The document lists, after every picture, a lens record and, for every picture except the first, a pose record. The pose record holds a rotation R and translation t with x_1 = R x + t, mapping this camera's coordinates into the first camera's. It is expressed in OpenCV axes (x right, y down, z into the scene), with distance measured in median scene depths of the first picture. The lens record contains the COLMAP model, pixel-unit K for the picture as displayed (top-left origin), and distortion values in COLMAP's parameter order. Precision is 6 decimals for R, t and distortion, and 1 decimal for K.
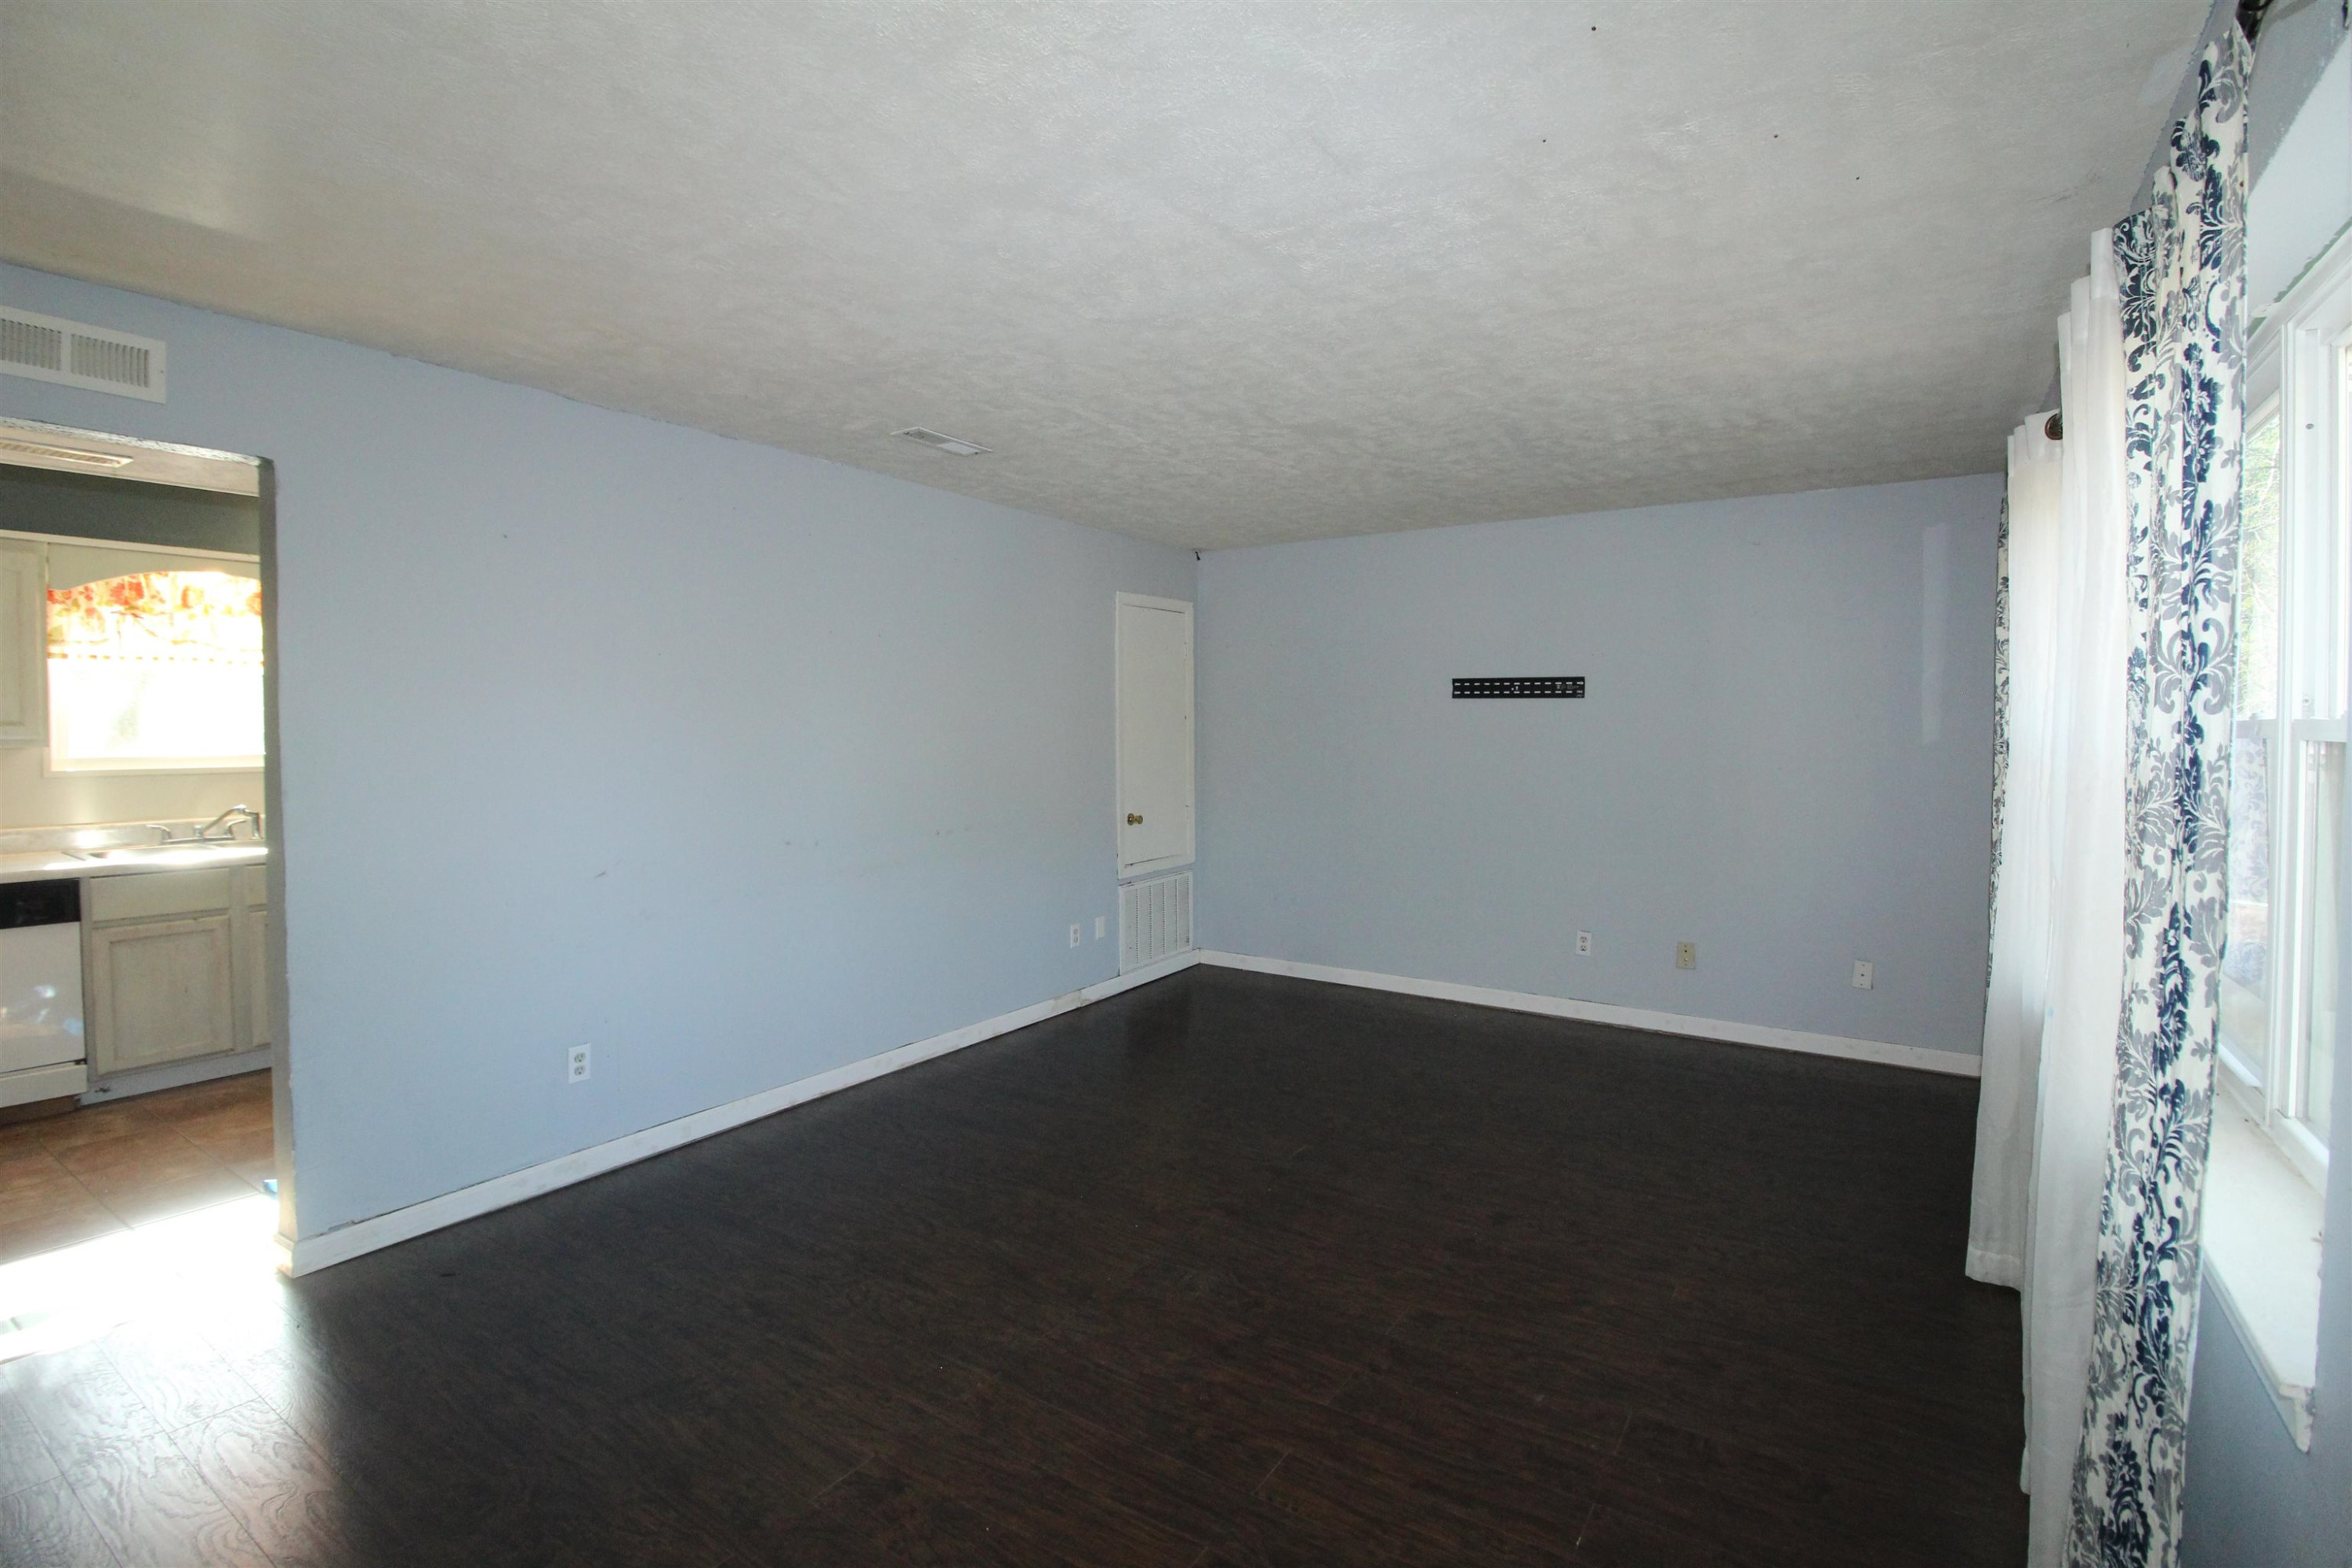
lens RADIAL K [[1087.2, 0, 1177.5], [0, 1087.2, 756.4], [0, 0, 1]] dist [-0.007724, -0.008535]
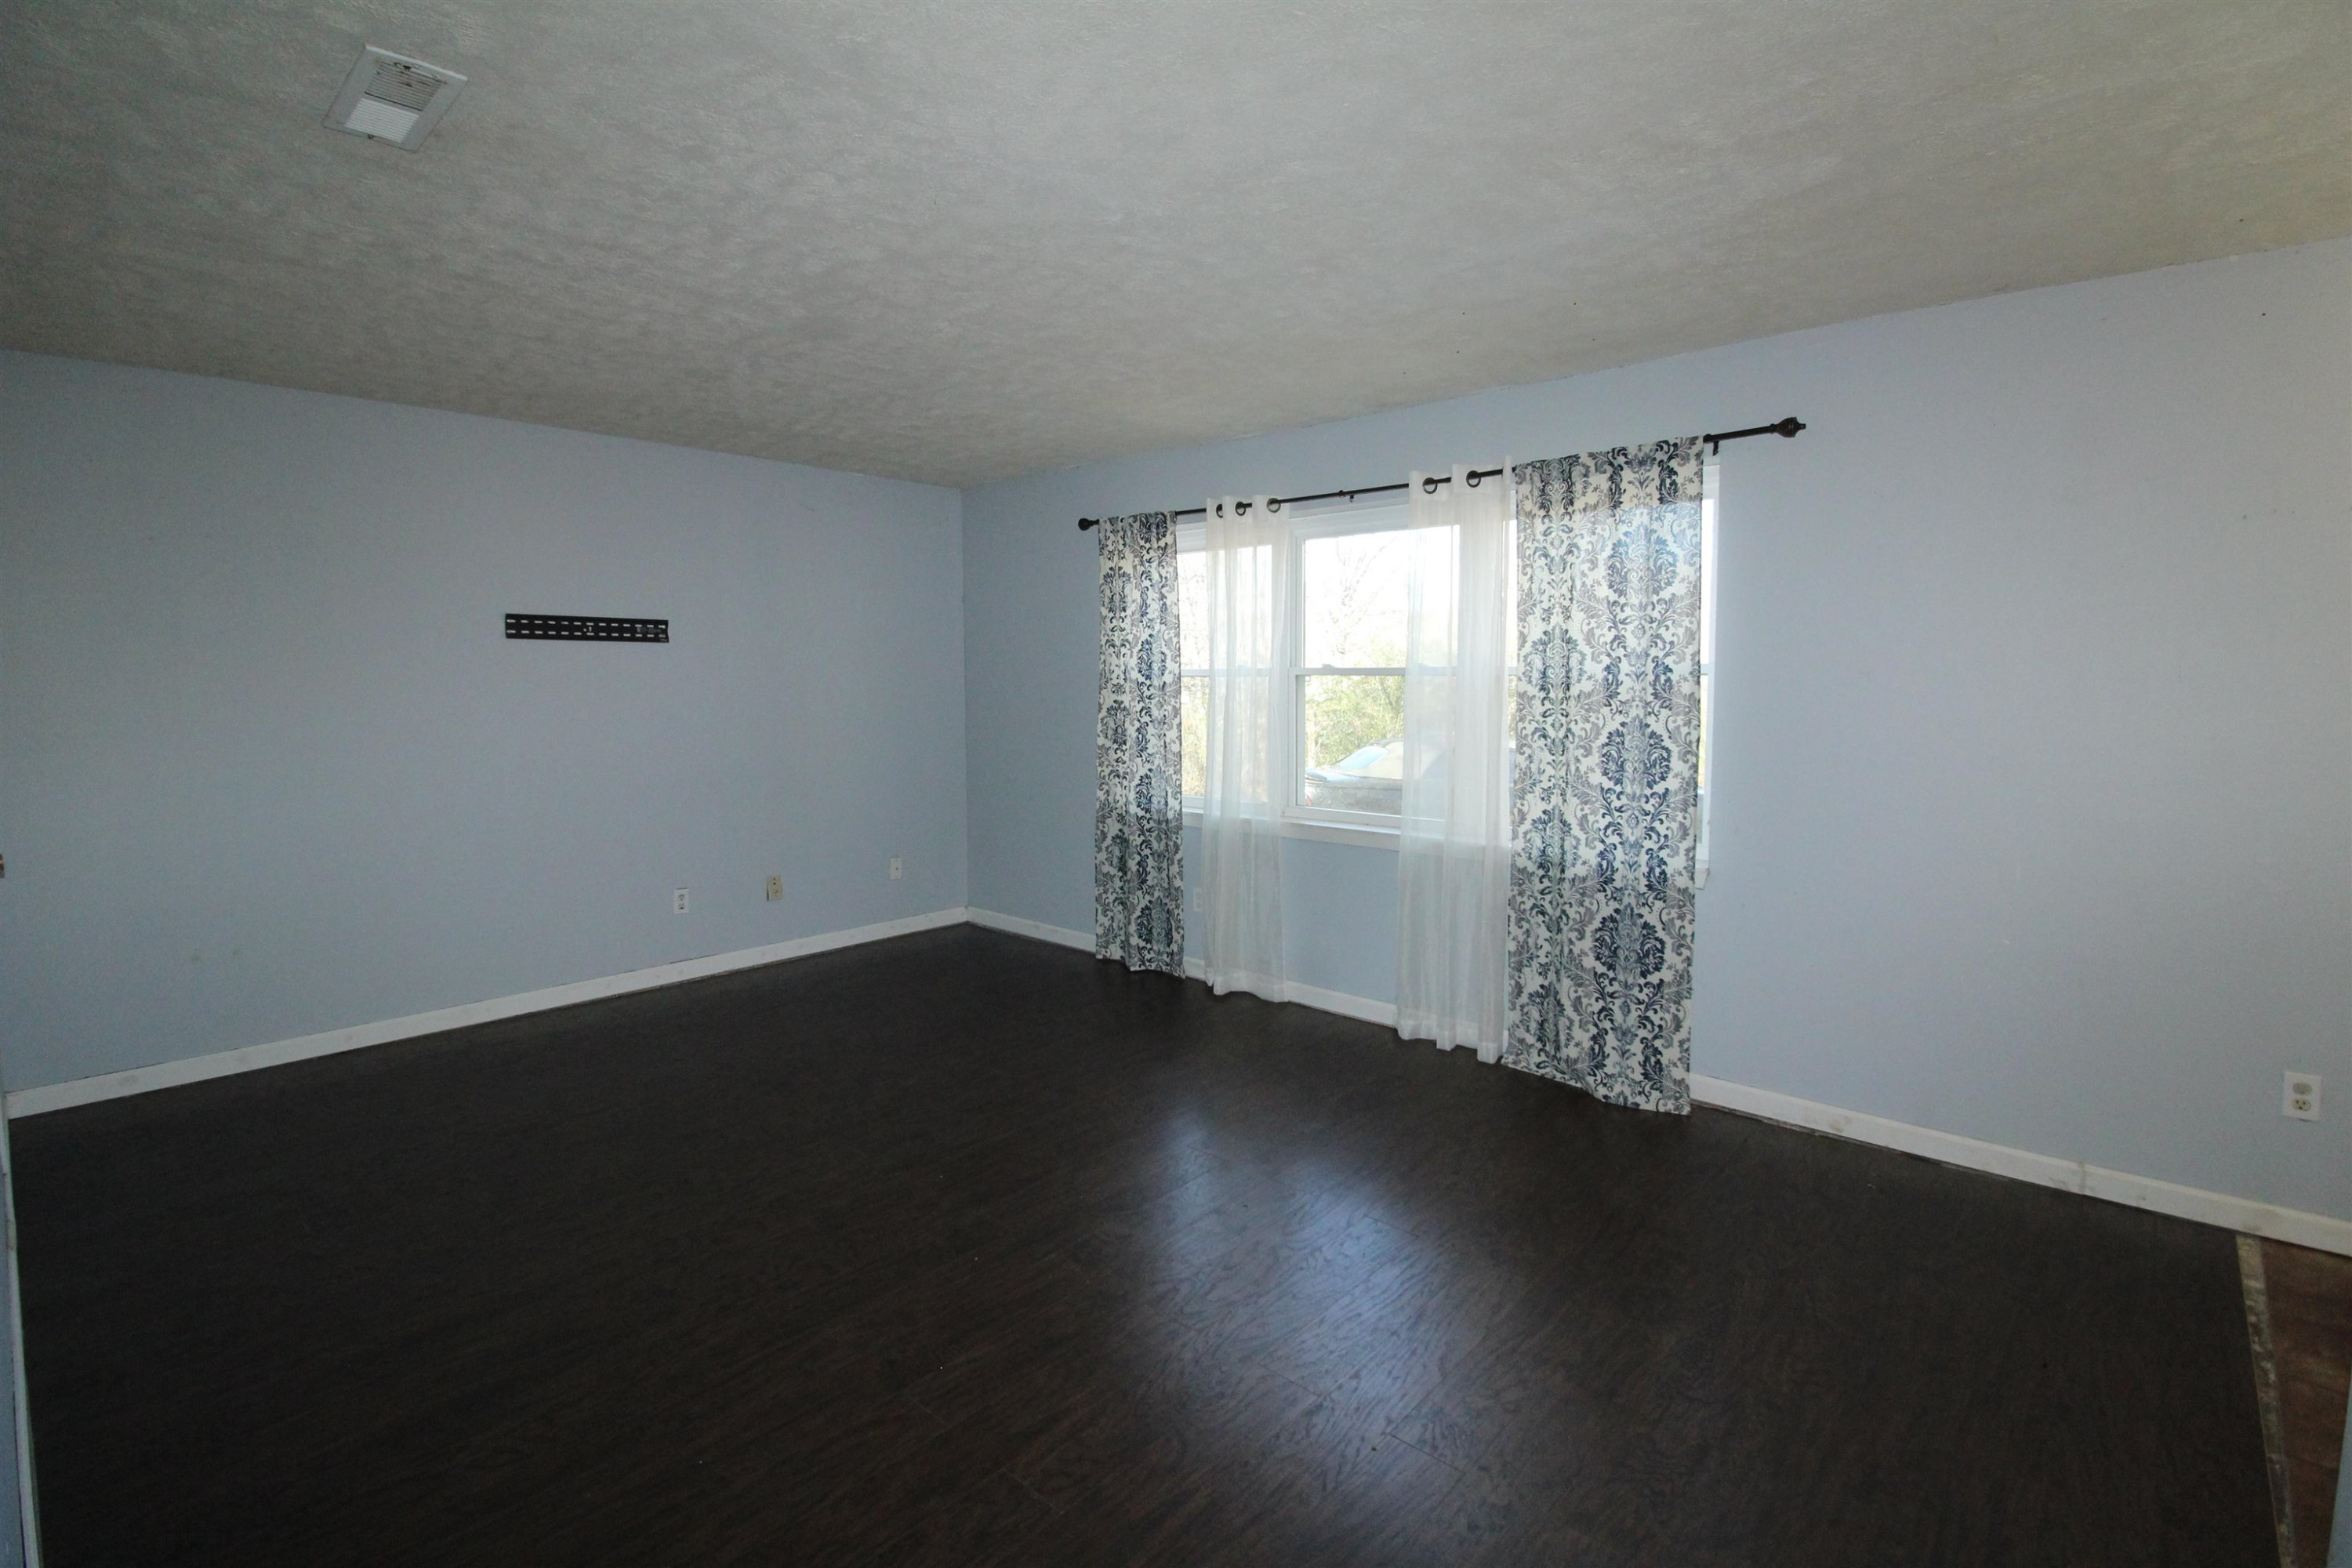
lens RADIAL K [[1087.2, 0, 1183.8], [0, 1087.2, 767.5], [0, 0, 1]] dist [-0.007724, -0.008535]
pose [[0.131972, -0.088918, 0.987257, -0.489731], [0.031081, 0.995850, 0.085537, -0.012429], [-0.990766, 0.019397, 0.134188, 0.424007]]
